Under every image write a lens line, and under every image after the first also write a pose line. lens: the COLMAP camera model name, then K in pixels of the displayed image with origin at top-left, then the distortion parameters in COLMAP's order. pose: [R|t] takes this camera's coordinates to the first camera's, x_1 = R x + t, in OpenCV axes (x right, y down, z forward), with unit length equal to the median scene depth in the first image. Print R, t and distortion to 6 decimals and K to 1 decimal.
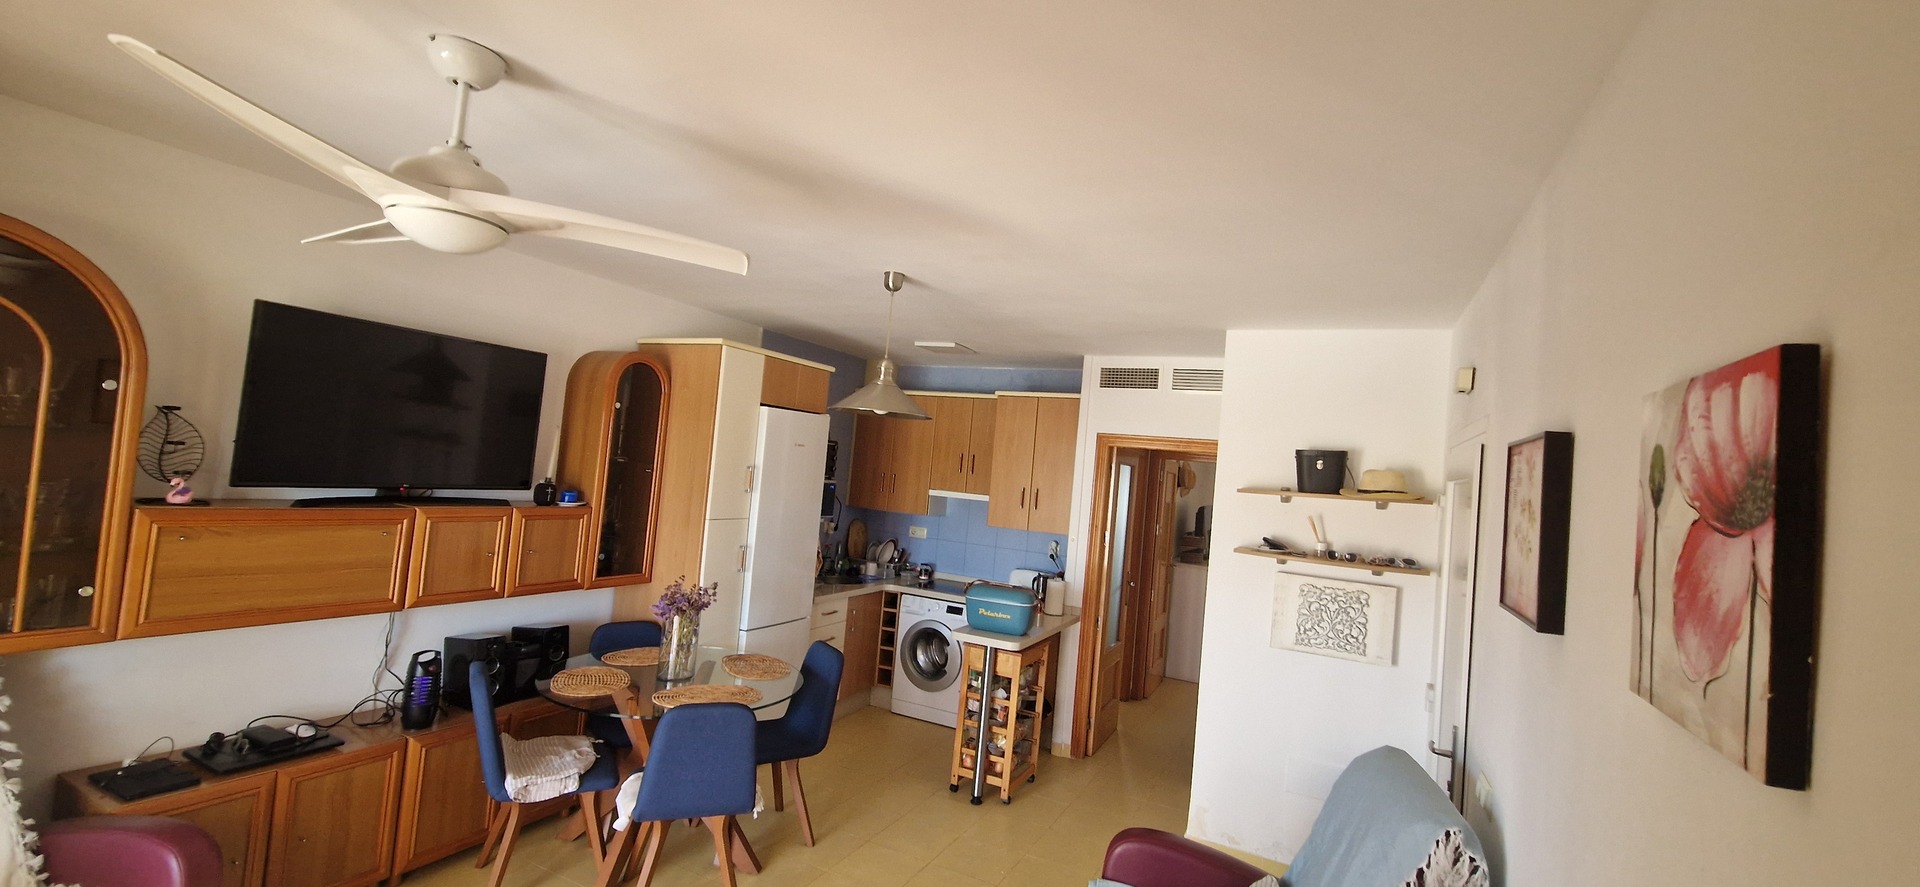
lens RADIAL K [[778.0, 0, 962.3], [0, 778.0, 442.0], [0, 0, 1]] dist [0.002221, -0.001562]
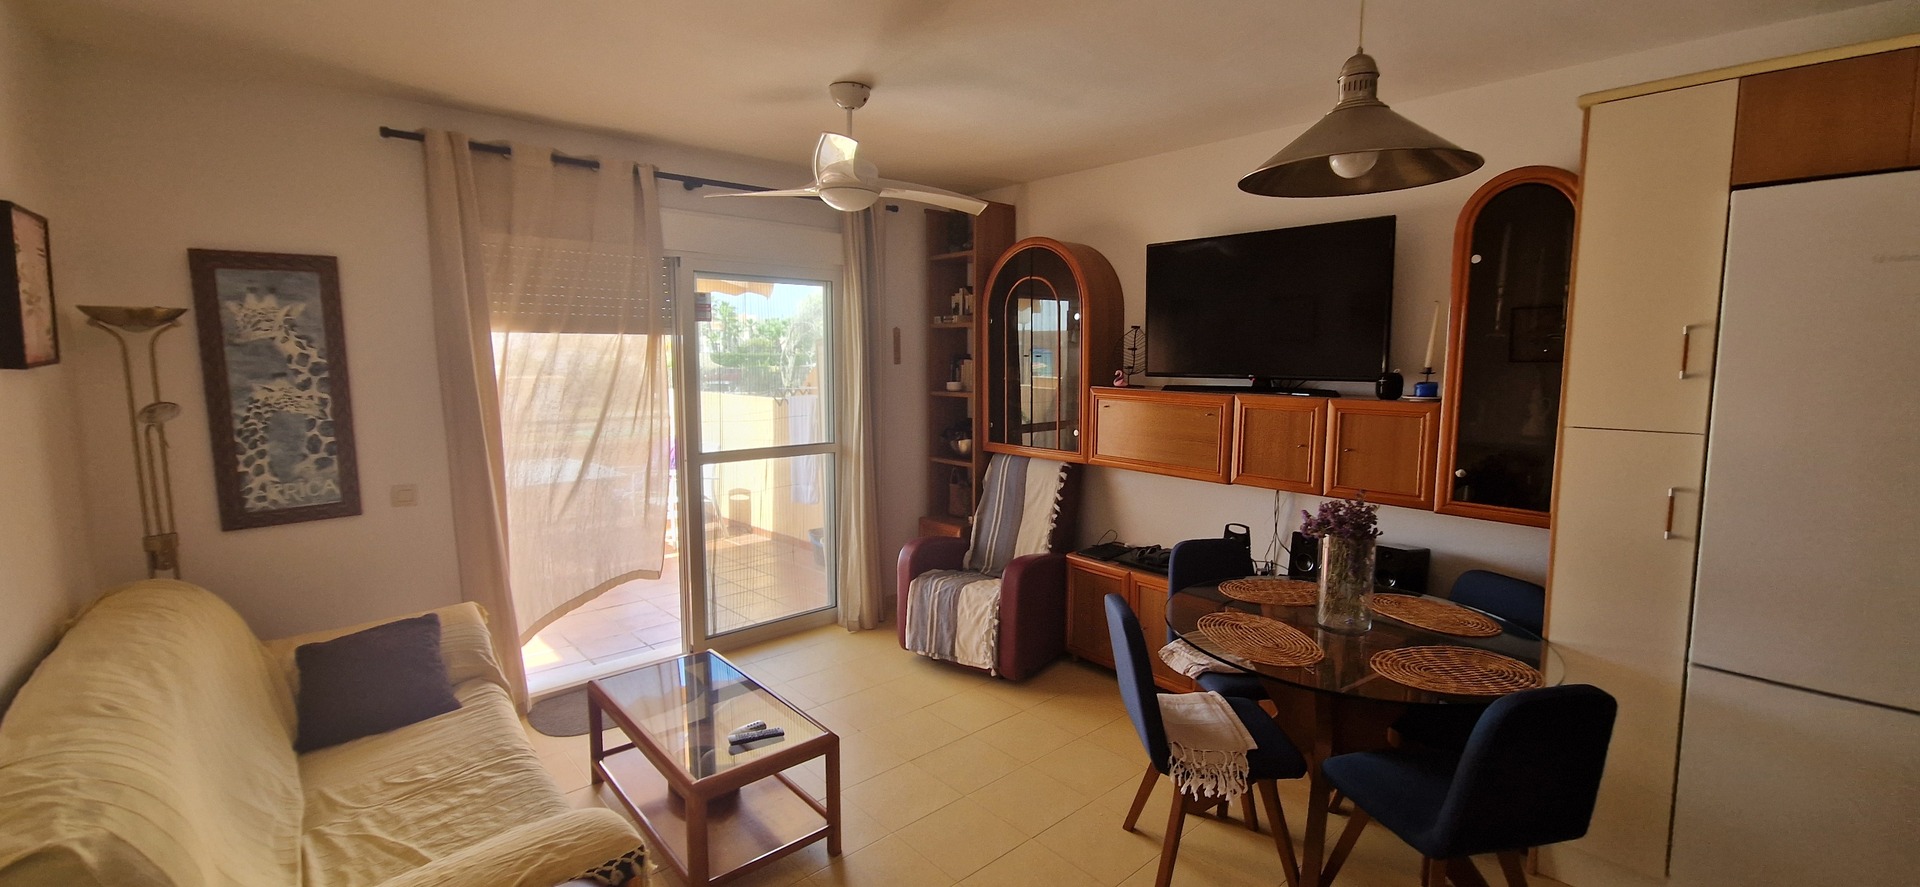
lens RADIAL K [[778.0, 0, 967.1], [0, 778.0, 439.7], [0, 0, 1]] dist [0.002221, -0.001562]
pose [[-0.362294, 0.013728, -0.931963, 0.377636], [-0.004371, 0.999856, 0.016427, 0.106731], [0.932053, 0.010025, -0.362182, 0.836547]]
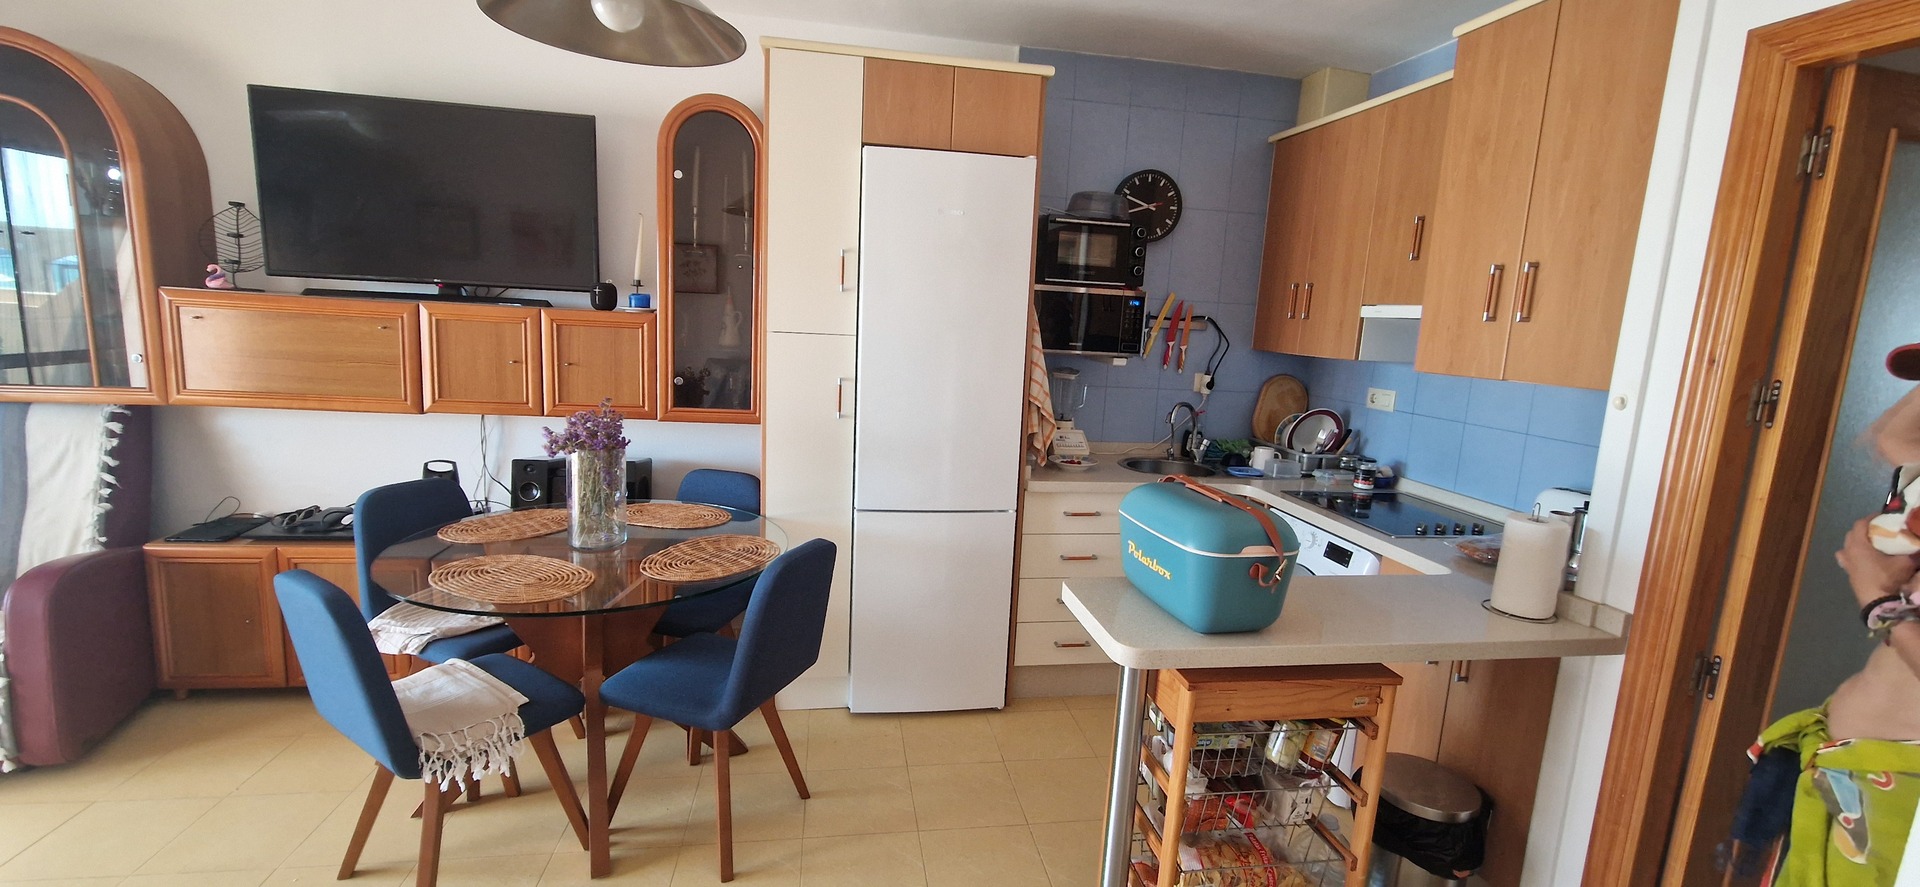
lens RADIAL K [[778.0, 0, 954.9], [0, 778.0, 435.5], [0, 0, 1]] dist [0.002221, -0.001562]
pose [[0.583433, 0.068235, -0.809290, 0.319284], [0.026332, 0.994351, 0.102822, 0.129878], [0.811734, -0.081299, 0.578341, 0.775134]]
